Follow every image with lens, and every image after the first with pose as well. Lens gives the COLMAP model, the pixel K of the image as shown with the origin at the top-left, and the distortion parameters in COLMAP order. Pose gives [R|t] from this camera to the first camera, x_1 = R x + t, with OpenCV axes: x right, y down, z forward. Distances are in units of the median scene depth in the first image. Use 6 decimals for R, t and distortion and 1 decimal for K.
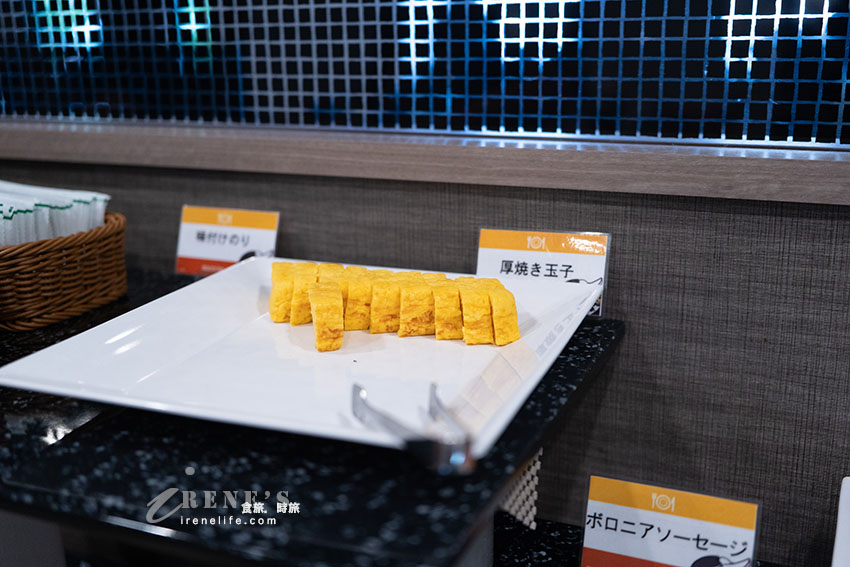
lens RADIAL K [[909.0, 0, 424.2], [0, 909.0, 283.3], [0, 0, 1]] dist [-0.028124, 0.000000]
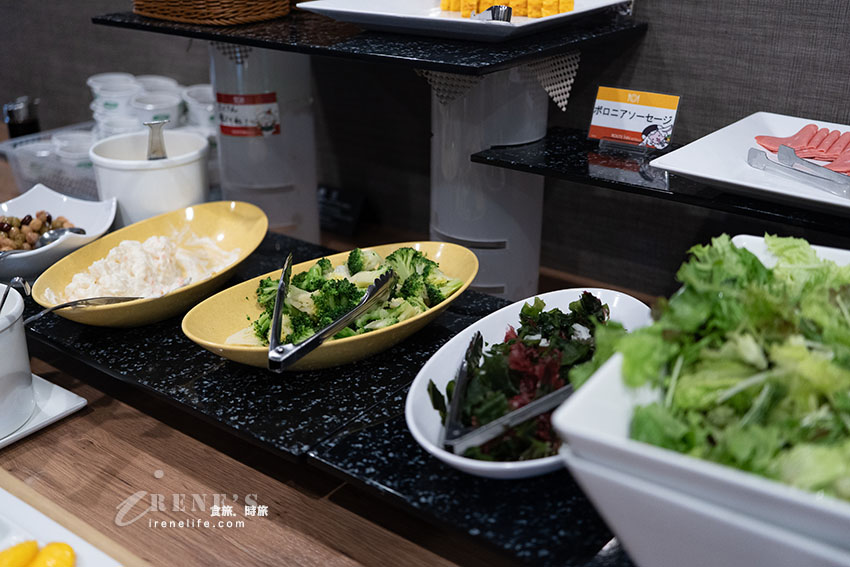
lens RADIAL K [[909.0, 0, 424.6], [0, 909.0, 282.3], [0, 0, 1]] dist [-0.028124, 0.000000]
pose [[0.972840, 0.107600, -0.204952, 0.239594], [-0.077261, 0.985558, 0.150688, 0.327476], [0.218206, -0.130761, 0.967103, -0.845598]]
